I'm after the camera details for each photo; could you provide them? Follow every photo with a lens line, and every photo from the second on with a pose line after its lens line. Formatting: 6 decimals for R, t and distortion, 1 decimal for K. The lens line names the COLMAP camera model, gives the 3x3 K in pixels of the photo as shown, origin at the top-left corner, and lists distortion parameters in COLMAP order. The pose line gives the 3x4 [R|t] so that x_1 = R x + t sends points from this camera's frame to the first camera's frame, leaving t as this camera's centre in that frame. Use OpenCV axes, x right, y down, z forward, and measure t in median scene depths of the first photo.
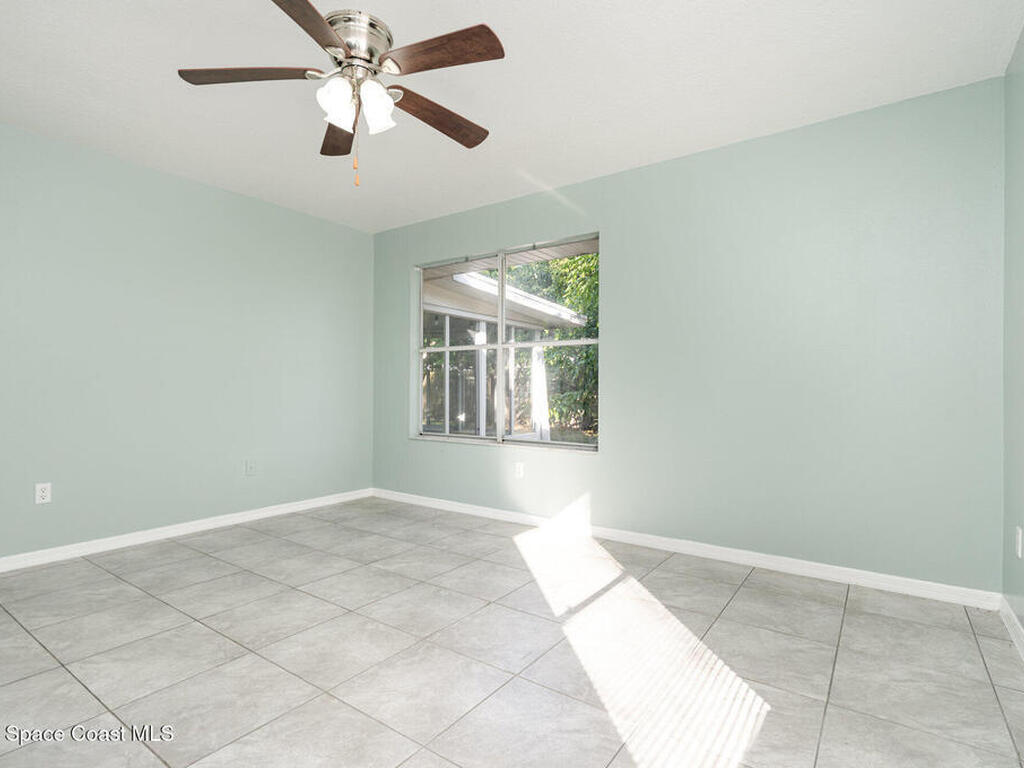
lens RADIAL K [[530.2, 0, 512.8], [0, 530.2, 381.5], [0, 0, 1]] dist [-0.005328, 0.002983]
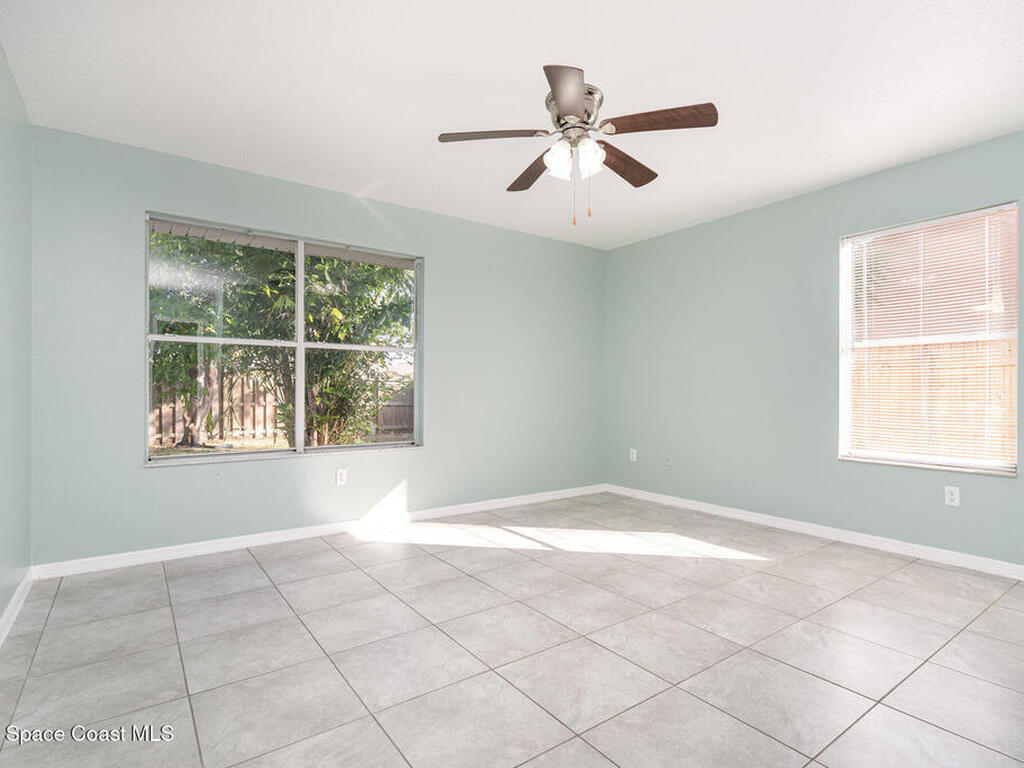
lens RADIAL K [[530.2, 0, 517.9], [0, 530.2, 390.6], [0, 0, 1]] dist [-0.005328, 0.002983]
pose [[0.311913, -0.002972, 0.950106, -1.131025], [-0.013262, 0.999884, 0.007482, 0.000254], [-0.950018, -0.014934, 0.311838, 0.574988]]
